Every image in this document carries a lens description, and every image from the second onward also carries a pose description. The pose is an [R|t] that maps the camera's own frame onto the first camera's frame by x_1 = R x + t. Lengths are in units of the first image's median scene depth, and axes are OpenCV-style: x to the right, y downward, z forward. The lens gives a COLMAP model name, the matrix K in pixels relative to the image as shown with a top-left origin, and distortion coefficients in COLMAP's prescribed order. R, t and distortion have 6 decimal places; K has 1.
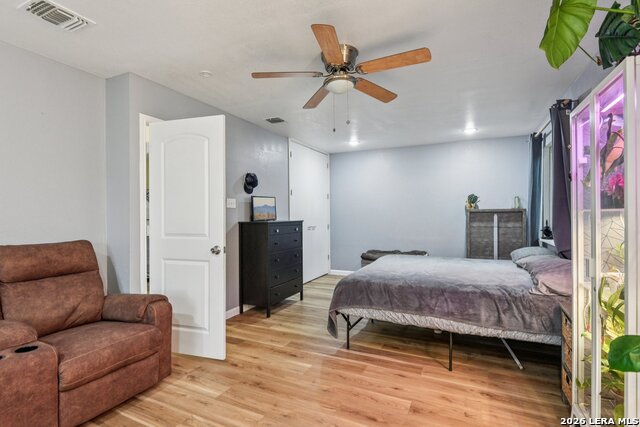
lens RADIAL K [[323.6, 0, 316.8], [0, 323.6, 213.2], [0, 0, 1]] dist [0.001293, -0.000550]
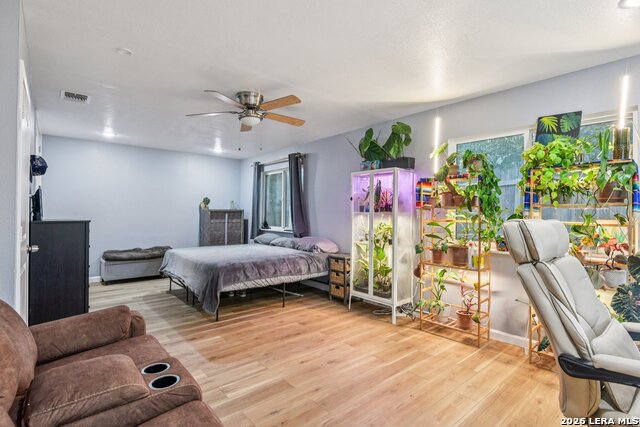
lens RADIAL K [[323.6, 0, 316.6], [0, 323.6, 213.5], [0, 0, 1]] dist [0.001293, -0.000550]
pose [[0.396432, 0.002876, 0.918060, -0.964596], [-0.009785, 0.999952, 0.001093, -0.001962], [-0.918012, -0.009417, 0.396441, 0.168356]]
